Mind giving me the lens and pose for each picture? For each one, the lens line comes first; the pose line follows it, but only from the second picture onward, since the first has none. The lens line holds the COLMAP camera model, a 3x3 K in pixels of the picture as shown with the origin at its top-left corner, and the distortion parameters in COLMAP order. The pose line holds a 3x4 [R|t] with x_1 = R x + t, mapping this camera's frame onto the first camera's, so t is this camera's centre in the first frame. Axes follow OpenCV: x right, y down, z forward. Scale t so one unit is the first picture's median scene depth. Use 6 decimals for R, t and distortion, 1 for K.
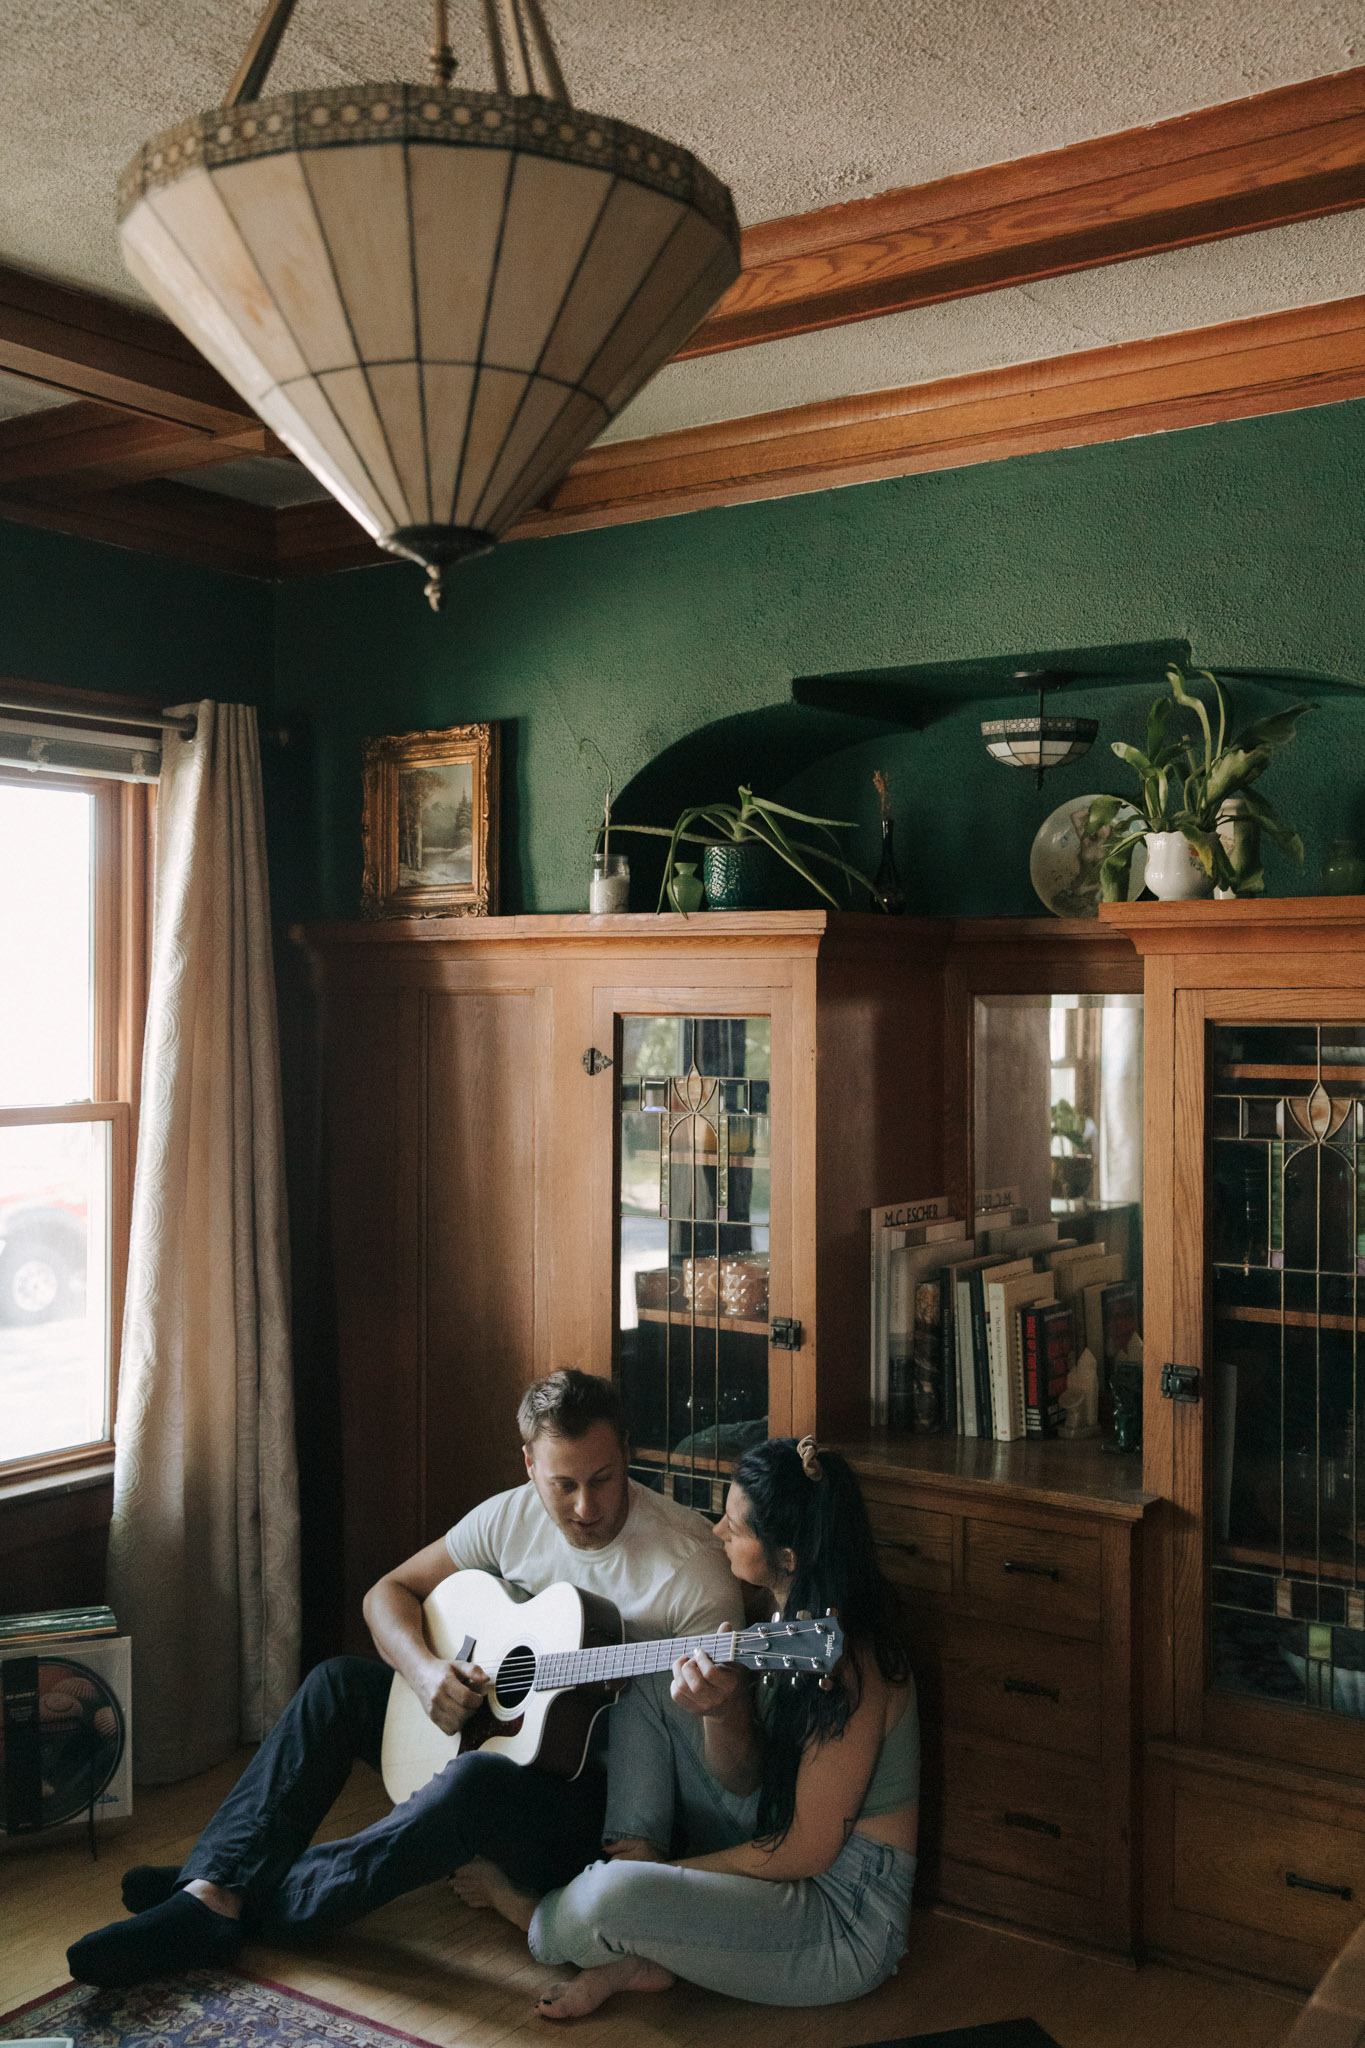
lens RADIAL K [[1997.2, 0, 682.5], [0, 1997.2, 1024.0], [0, 0, 1]] dist [0.007749, -0.012291]
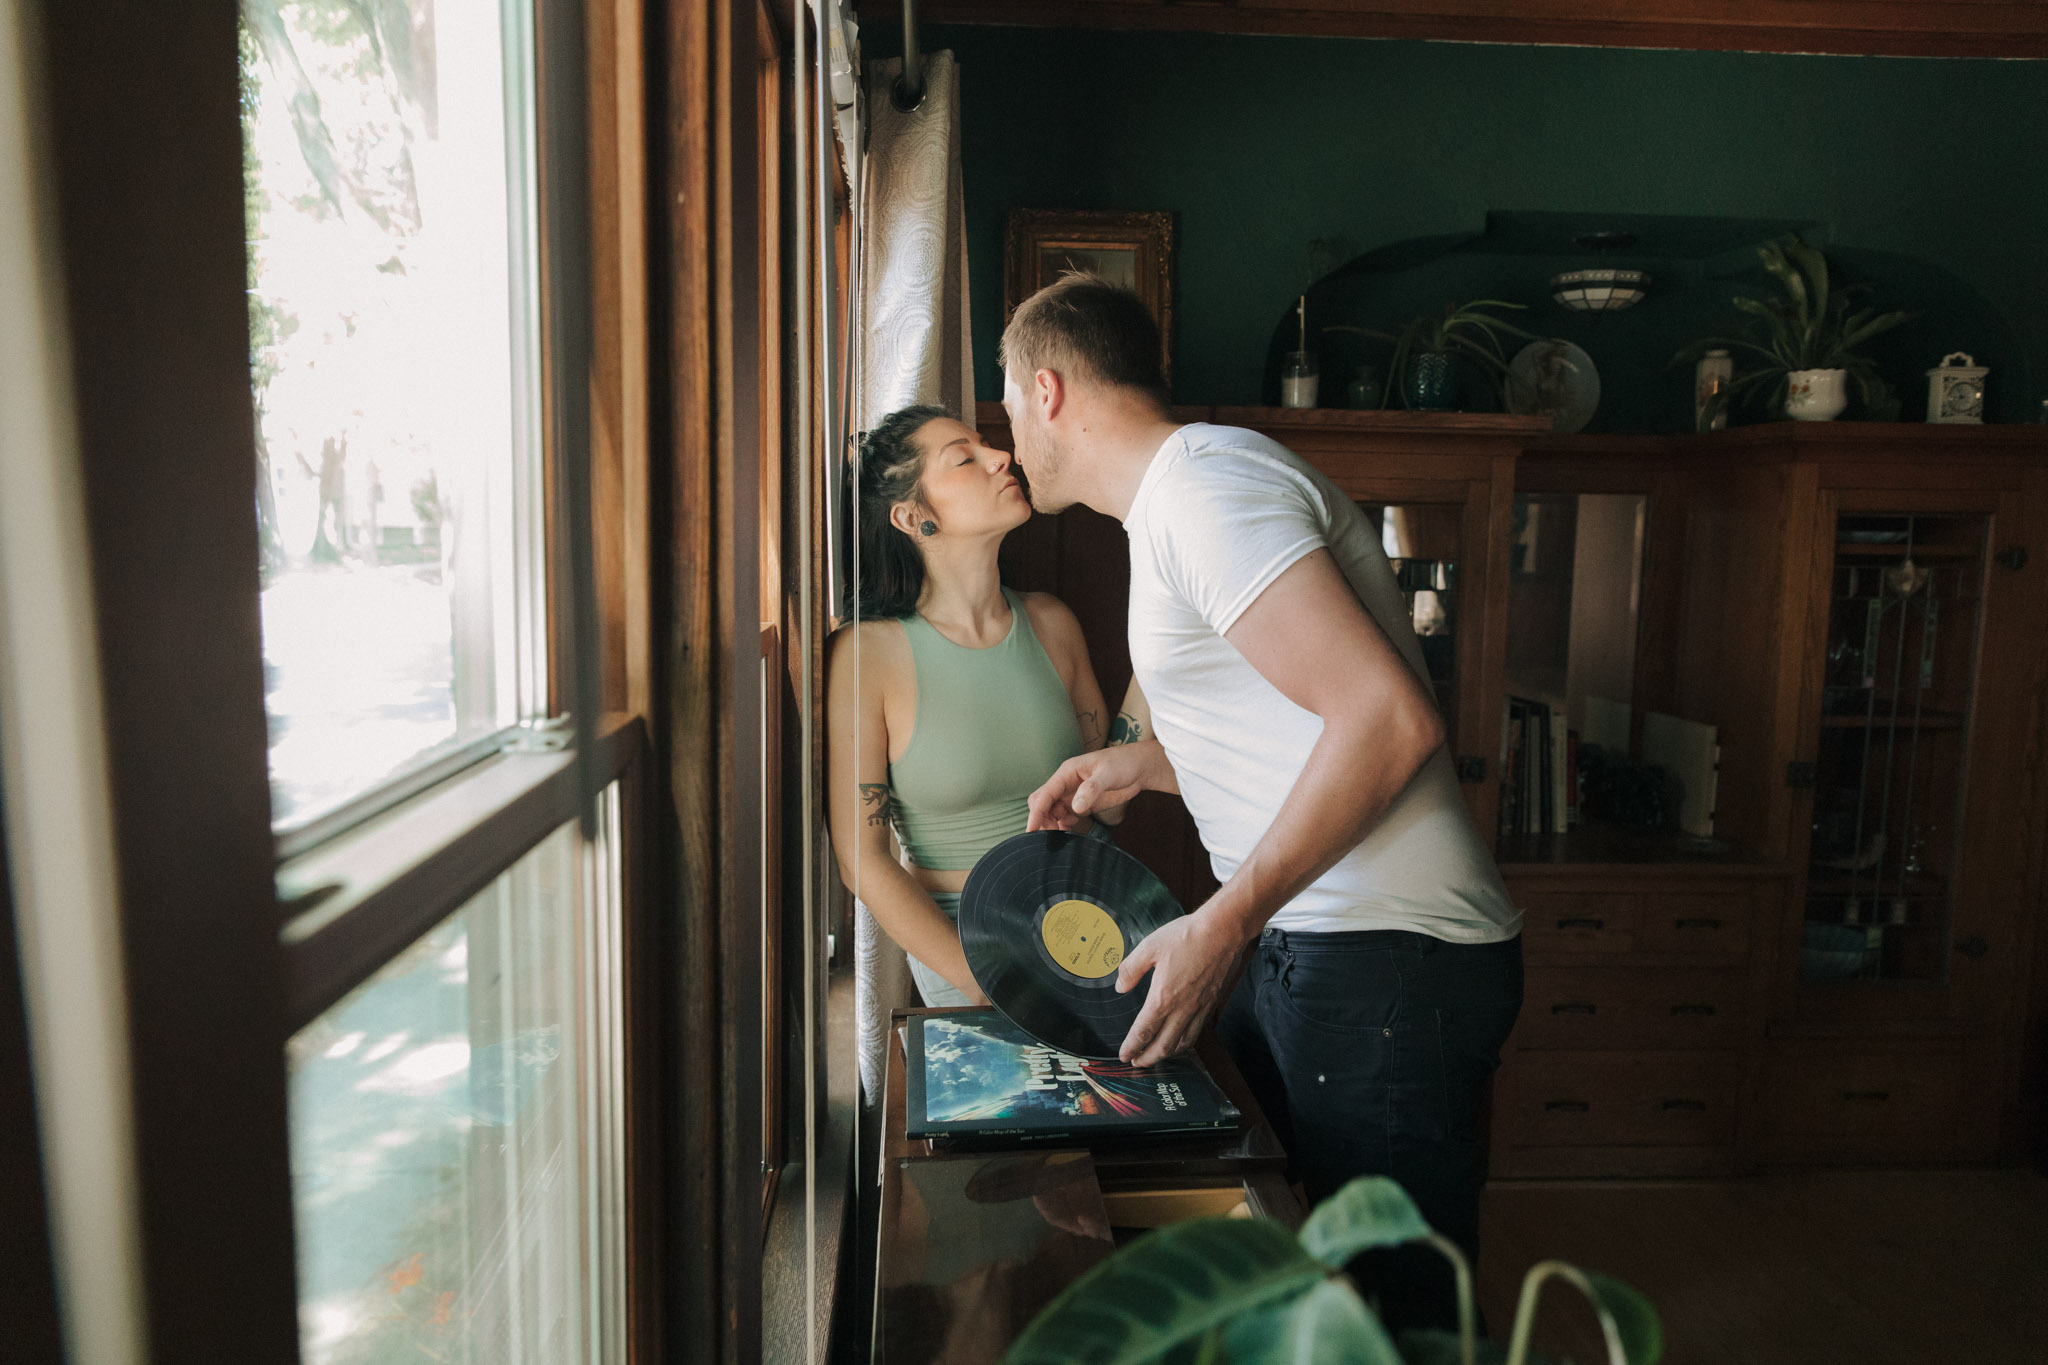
lens RADIAL K [[1378.0, 0, 1022.7], [0, 1378.0, 699.8], [0, 0, 1]] dist [0.008420, -0.003420]
pose [[0.781330, -0.066800, 0.620533, -0.670543], [-0.007455, 0.993186, 0.116303, 0.017606], [-0.624074, -0.095497, 0.775508, 0.520621]]
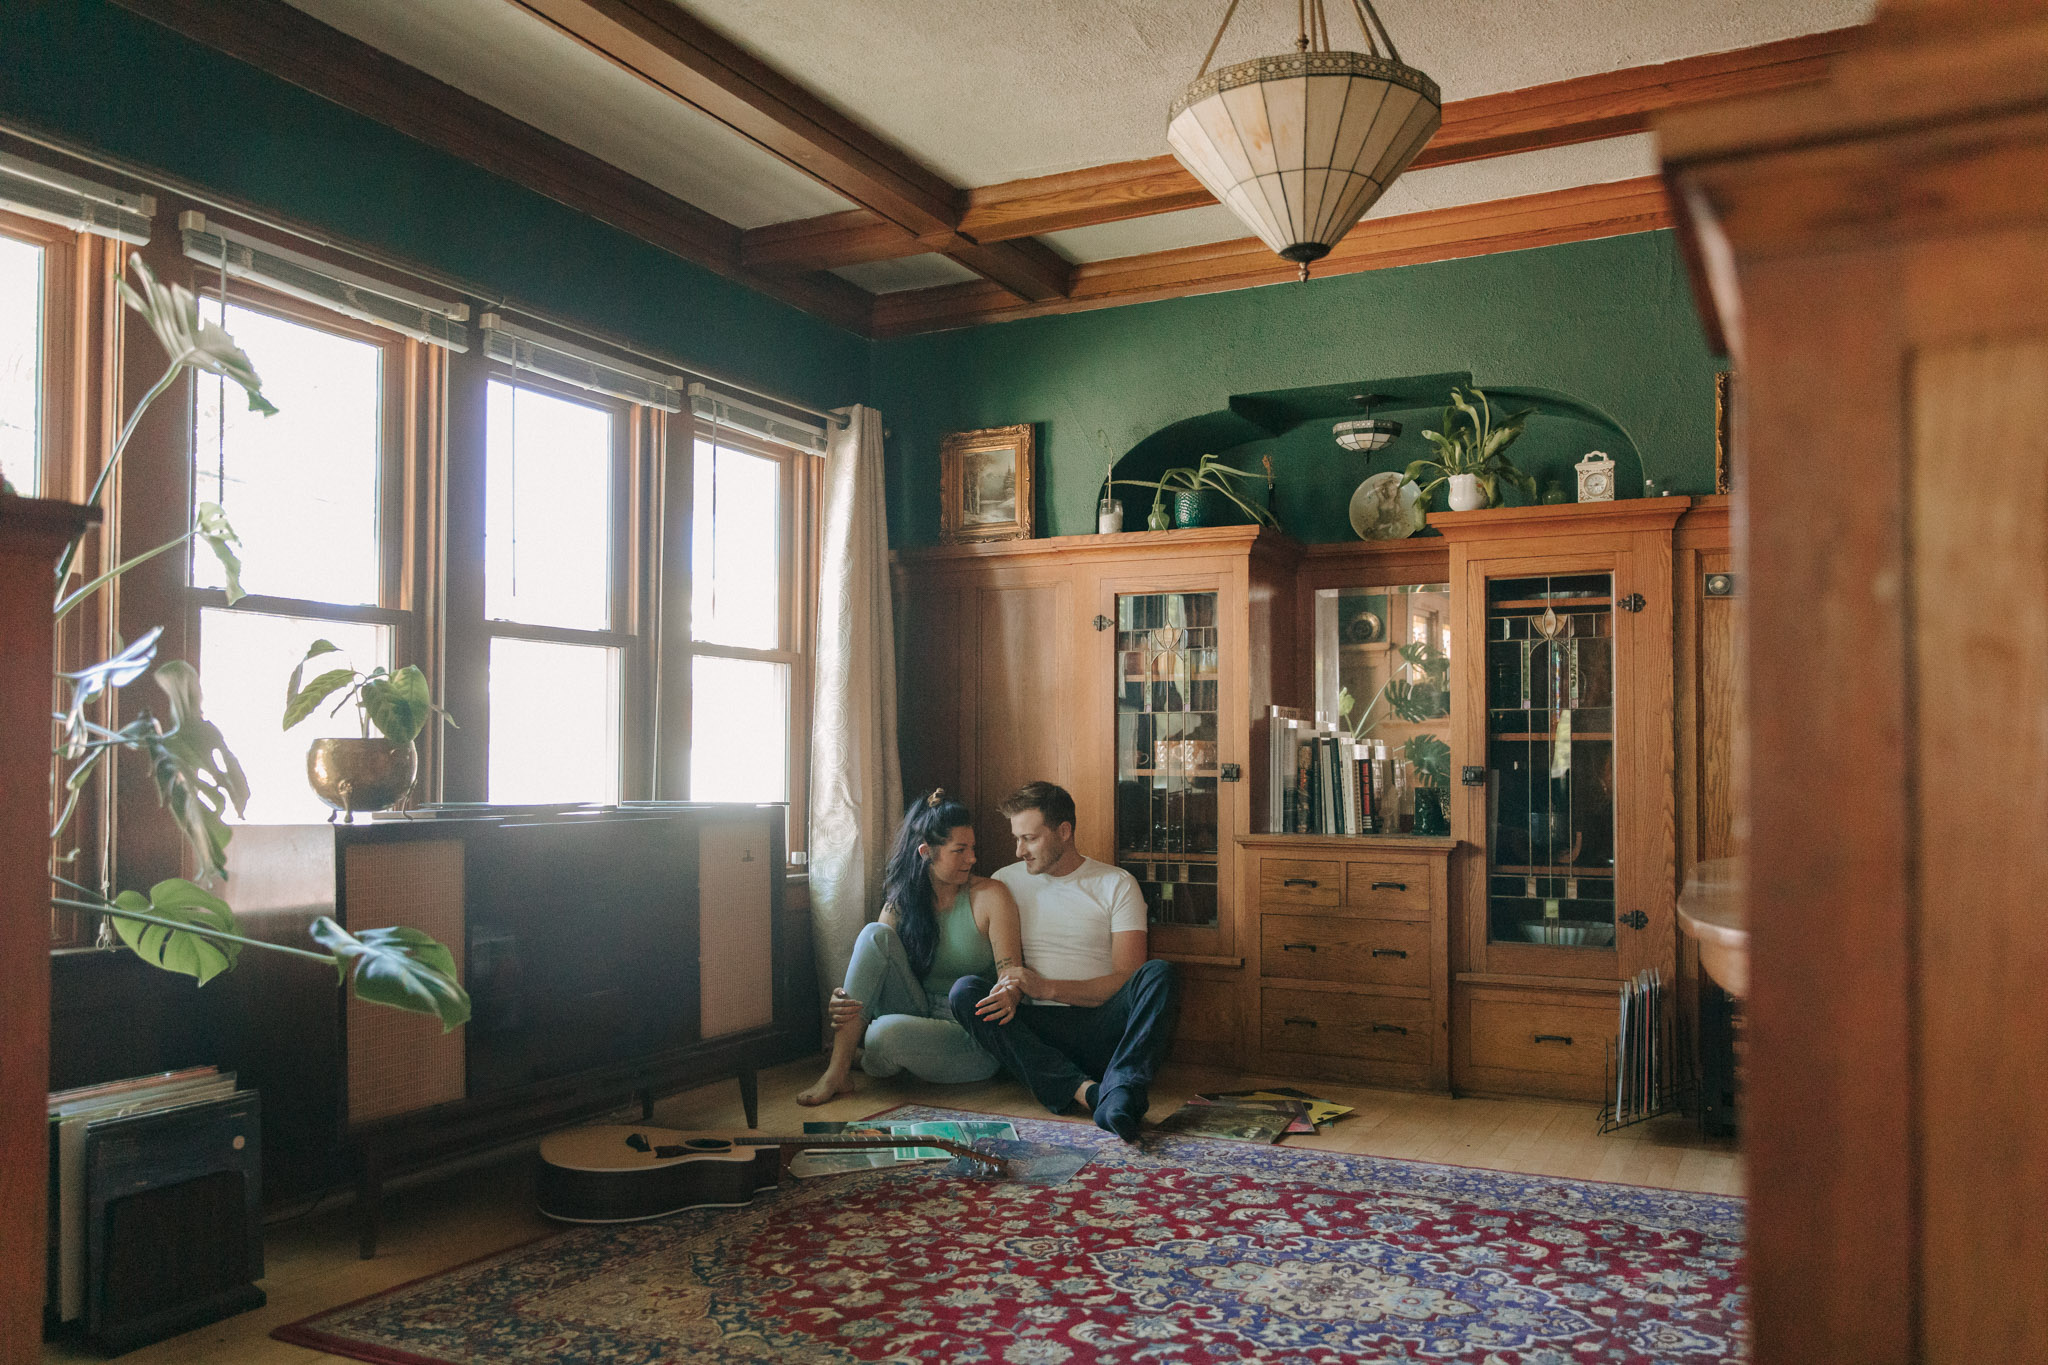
lens RADIAL K [[1580.3, 0, 1023.4], [0, 1580.3, 742.5], [0, 0, 1]] dist [0.000983, 0.004326]
pose [[0.989970, 0.002526, 0.141254, -0.314673], [0.000757, 0.999731, -0.023177, 0.159155], [-0.141275, 0.023051, 0.989702, -0.323349]]
